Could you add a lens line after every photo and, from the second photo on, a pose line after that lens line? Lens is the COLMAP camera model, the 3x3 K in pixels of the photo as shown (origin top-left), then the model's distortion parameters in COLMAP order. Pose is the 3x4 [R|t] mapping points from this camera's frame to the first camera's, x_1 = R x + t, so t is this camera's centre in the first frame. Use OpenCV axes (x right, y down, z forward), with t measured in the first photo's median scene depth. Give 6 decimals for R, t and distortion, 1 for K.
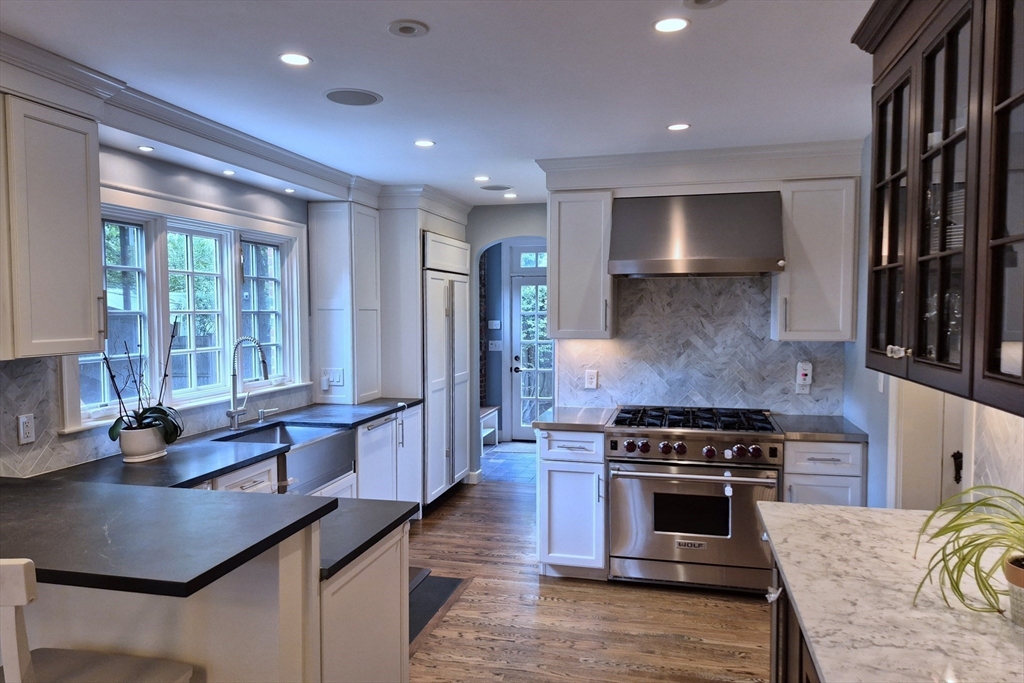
lens RADIAL K [[680.6, 0, 506.7], [0, 680.6, 347.7], [0, 0, 1]] dist [0.011880, -0.006483]
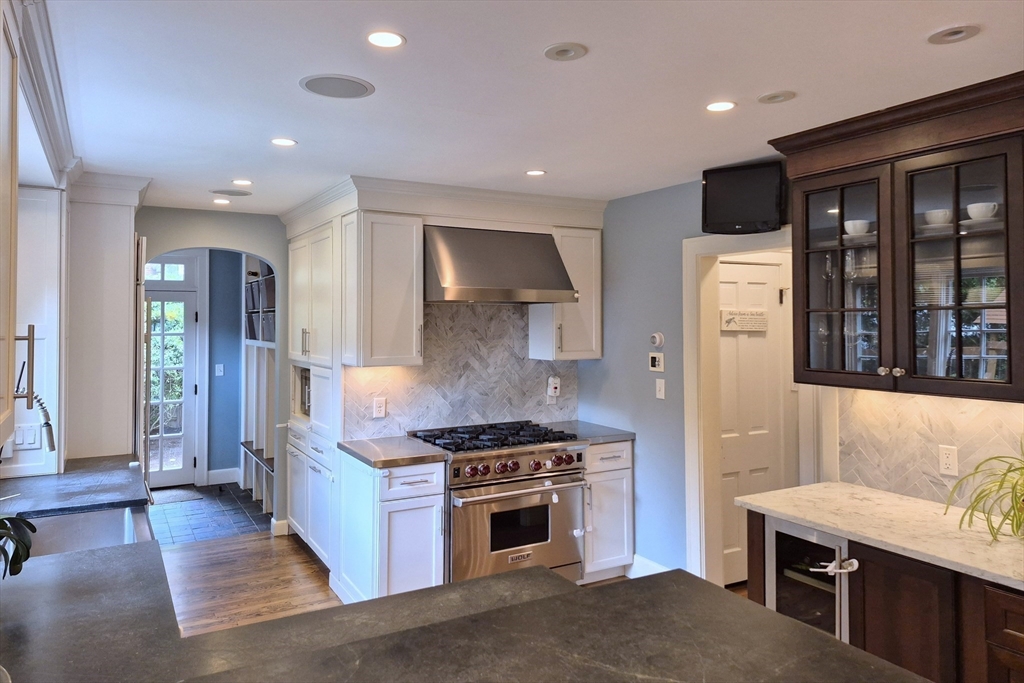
lens RADIAL K [[680.6, 0, 463.3], [0, 680.6, 295.7], [0, 0, 1]] dist [0.011880, -0.006483]
pose [[0.737068, 0.023742, 0.675401, -0.469322], [0.038819, 0.996245, -0.077384, -0.033526], [-0.674703, 0.083256, 0.733379, 0.222771]]
